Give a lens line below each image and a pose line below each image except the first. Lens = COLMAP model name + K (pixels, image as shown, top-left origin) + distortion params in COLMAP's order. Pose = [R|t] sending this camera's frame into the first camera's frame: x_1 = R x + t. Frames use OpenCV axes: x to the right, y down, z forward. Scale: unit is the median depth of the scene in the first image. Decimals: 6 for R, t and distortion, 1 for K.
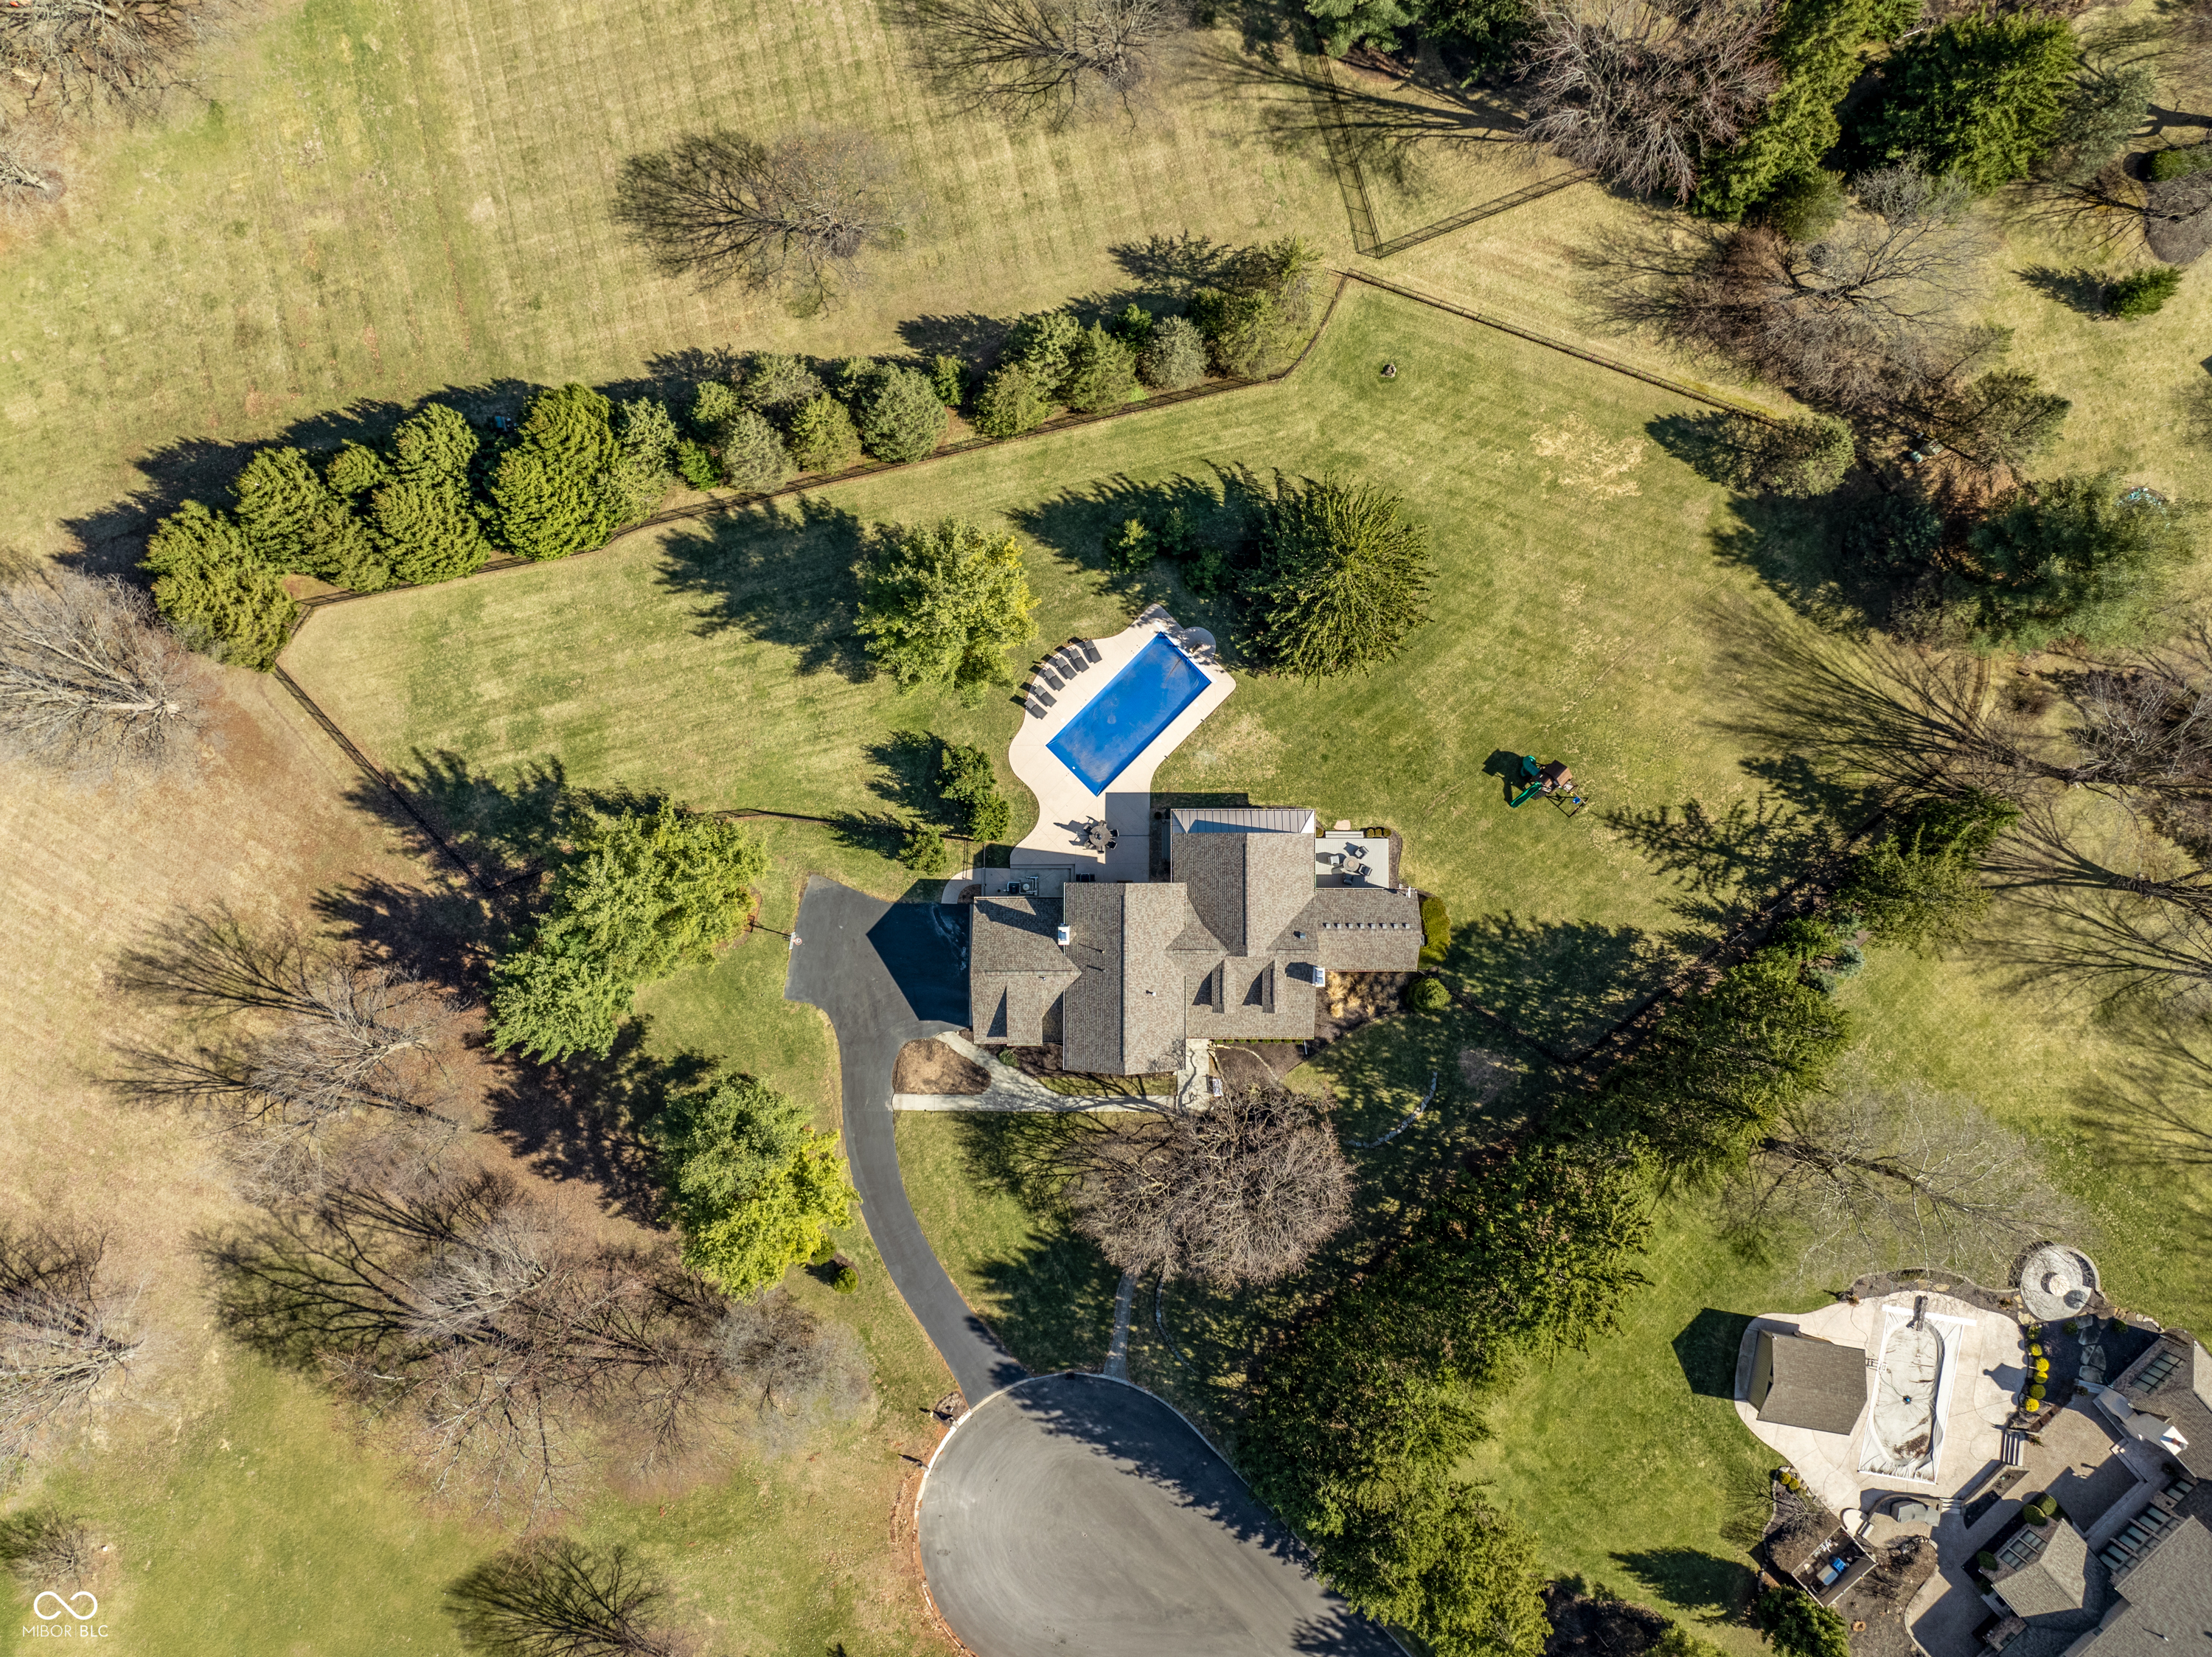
lens RADIAL K [[1573.8, 0, 1102.1], [0, 1573.8, 806.9], [0, 0, 1]] dist [-0.050102, 0.024926]
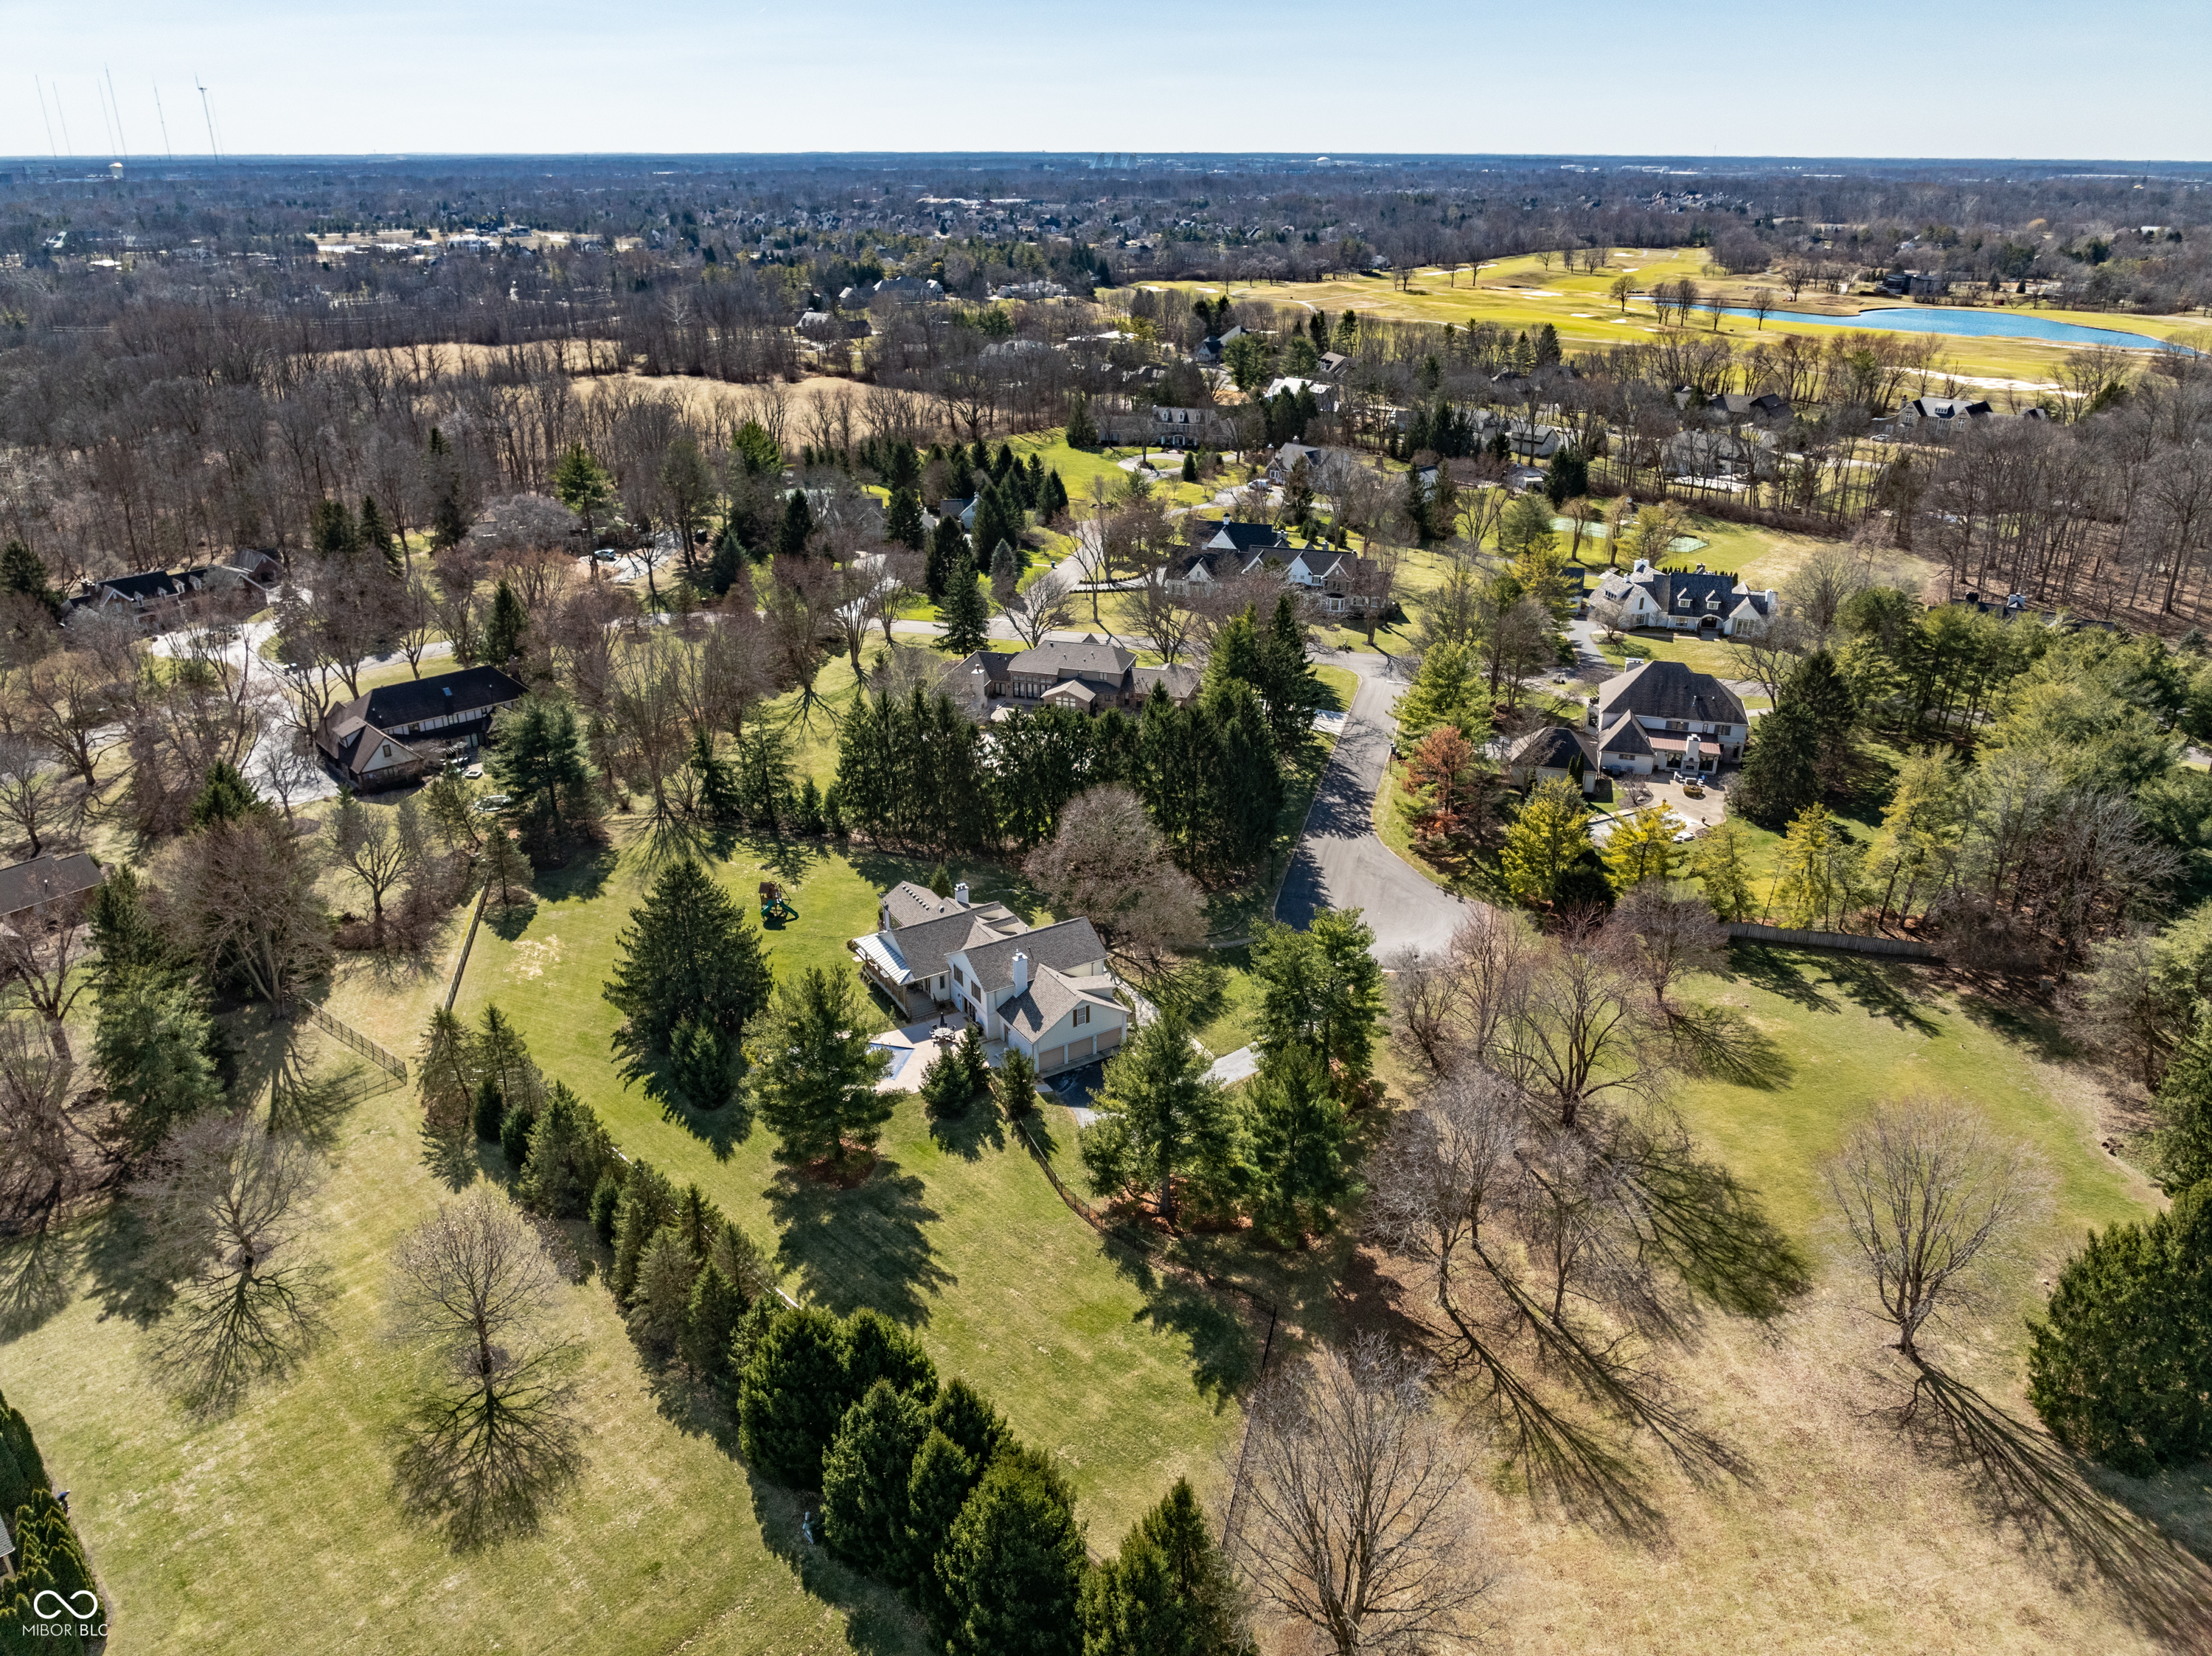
lens RADIAL K [[1573.7, 0, 1118.9], [0, 1573.7, 799.5], [0, 0, 1]] dist [-0.050102, 0.024926]
pose [[-0.529201, -0.335514, 0.779344, -0.986301], [0.848256, -0.187359, 0.495336, -0.448084], [-0.020175, 0.923216, 0.383752, 0.340078]]
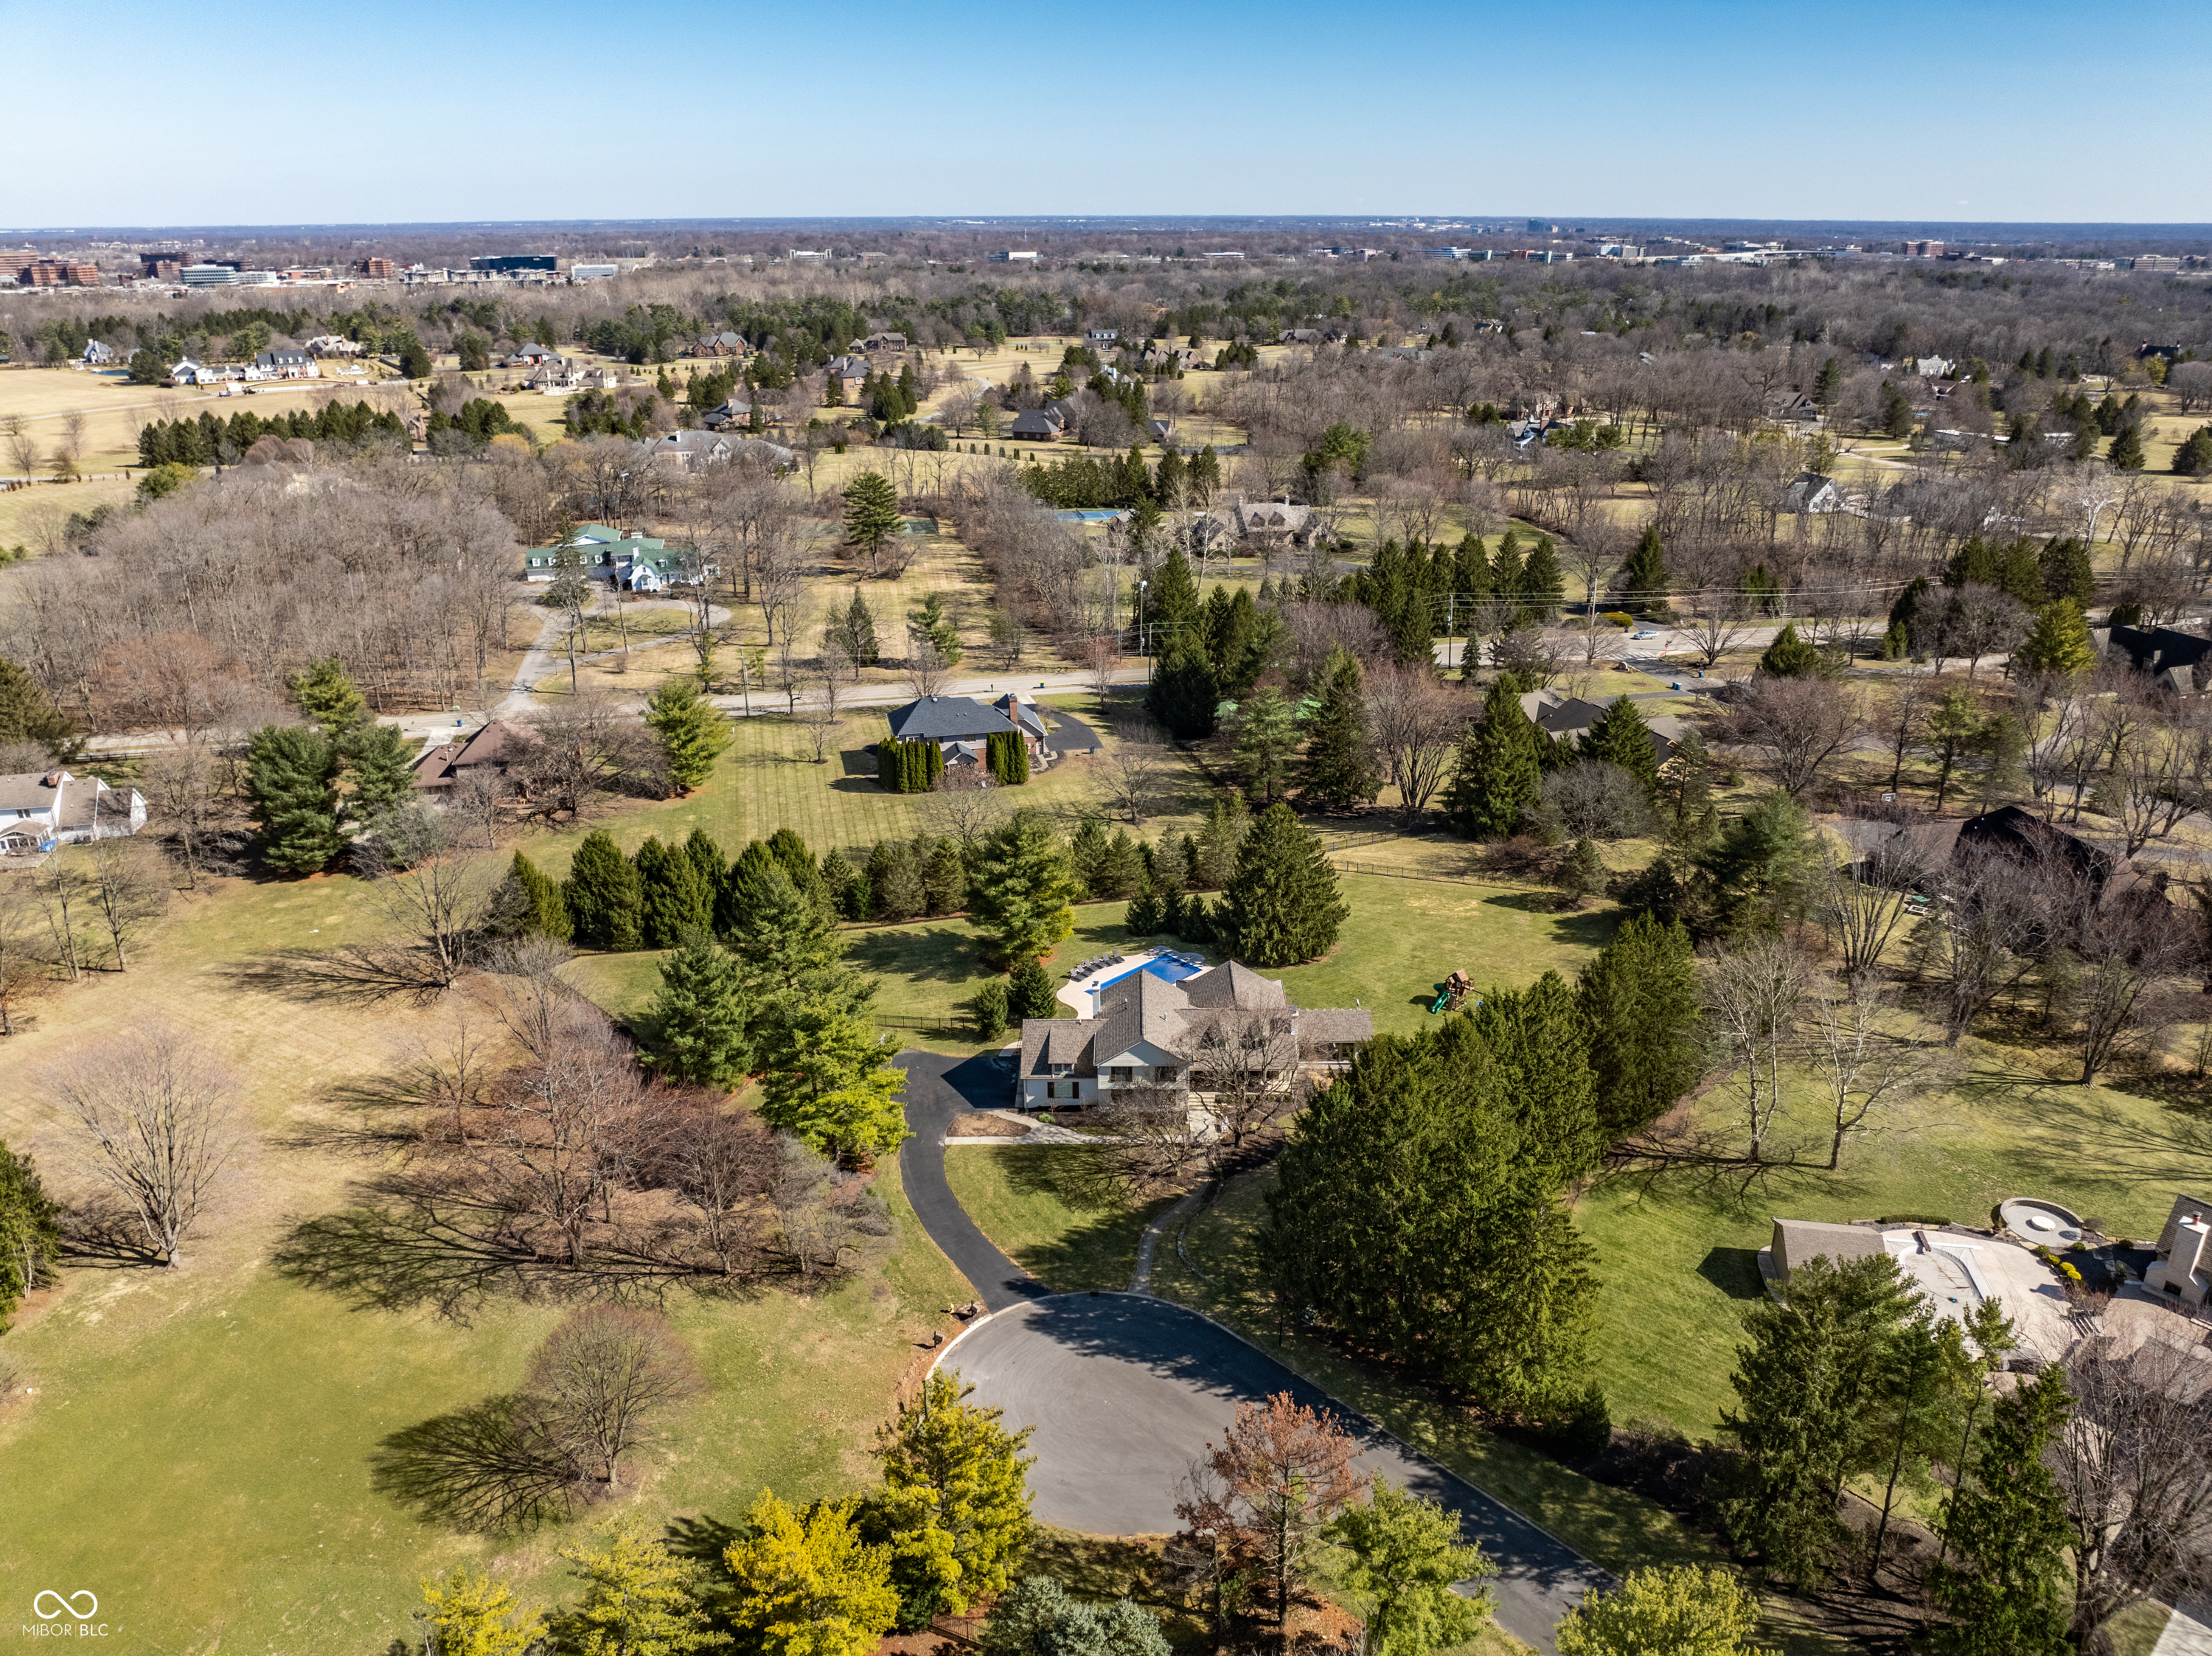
lens RADIAL K [[1573.7, 0, 1103.3], [0, 1573.7, 806.9], [0, 0, 1]] dist [-0.050102, 0.024926]
pose [[0.999923, -0.004768, -0.011417, -0.002259], [-0.008835, 0.370808, -0.928667, 1.167339], [0.008662, 0.928697, 0.370738, 0.344300]]
